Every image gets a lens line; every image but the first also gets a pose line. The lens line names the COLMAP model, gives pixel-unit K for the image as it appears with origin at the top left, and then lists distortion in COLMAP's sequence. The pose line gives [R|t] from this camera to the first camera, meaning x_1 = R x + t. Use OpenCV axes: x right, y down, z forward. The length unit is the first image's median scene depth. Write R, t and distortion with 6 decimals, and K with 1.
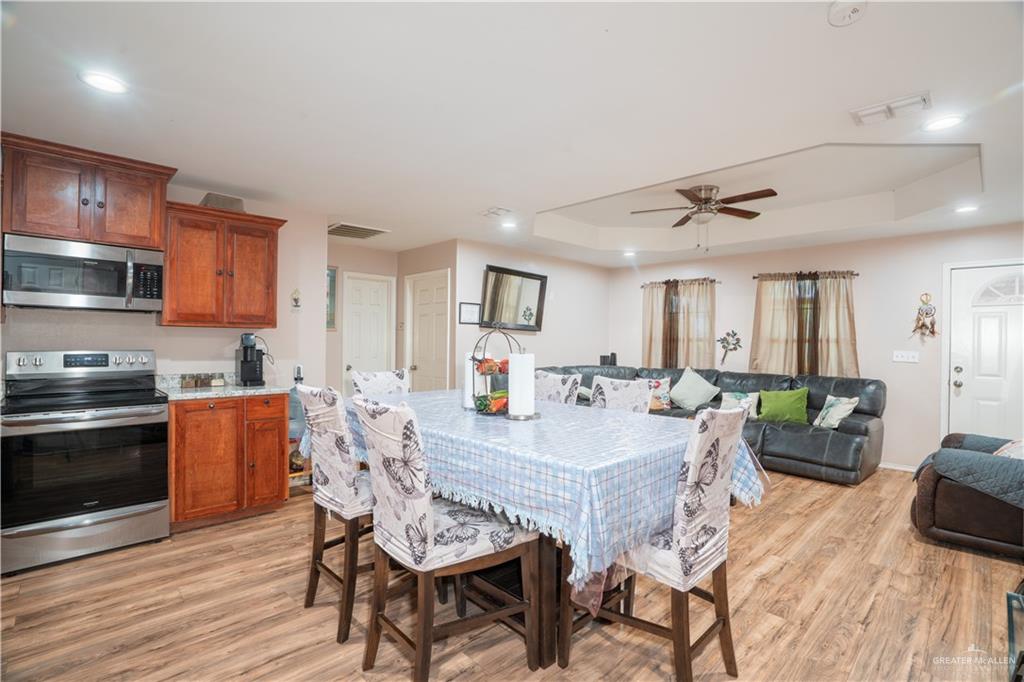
lens RADIAL K [[481.5, 0, 512.0], [0, 481.5, 341.0], [0, 0, 1]] dist [-0.052778, 0.019911]
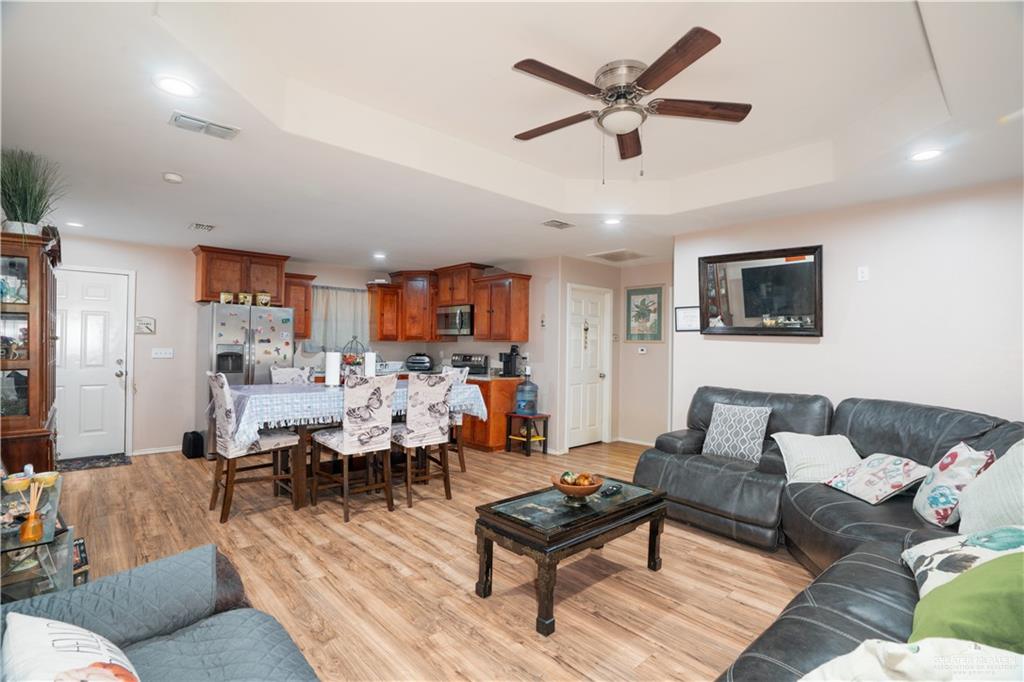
lens RADIAL K [[481.5, 0, 512.0], [0, 481.5, 341.0], [0, 0, 1]] dist [-0.052778, 0.019911]
pose [[-0.023226, -0.026866, -0.999369, 1.218452], [-0.011382, 0.999581, -0.026607, 0.015300], [0.999665, 0.010757, -0.023522, 1.139201]]
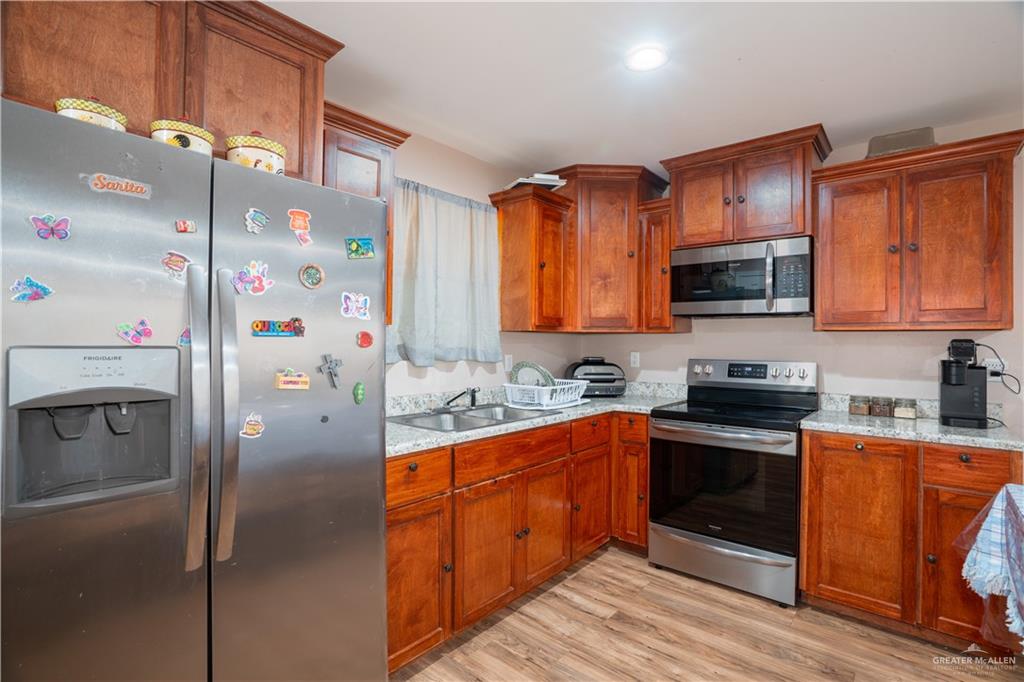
lens RADIAL K [[481.5, 0, 512.0], [0, 481.5, 341.0], [0, 0, 1]] dist [-0.052778, 0.019911]
pose [[0.077291, -0.011956, -0.996937, -0.000227], [-0.002799, 0.999922, -0.012209, -0.004790], [0.997005, 0.003734, 0.077252, 0.413499]]
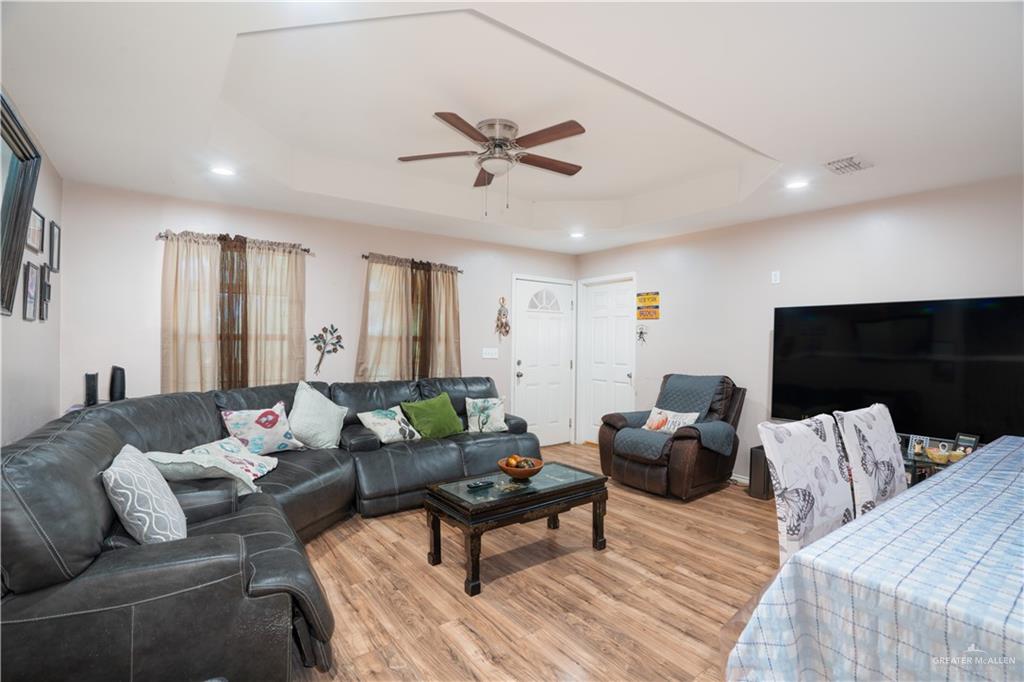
lens RADIAL K [[481.5, 0, 512.0], [0, 481.5, 341.0], [0, 0, 1]] dist [-0.052778, 0.019911]
pose [[0.141196, -0.010102, 0.989930, -0.371907], [-0.000966, 0.999946, 0.010342, -0.009929], [-0.989981, -0.002417, 0.141178, 1.119770]]
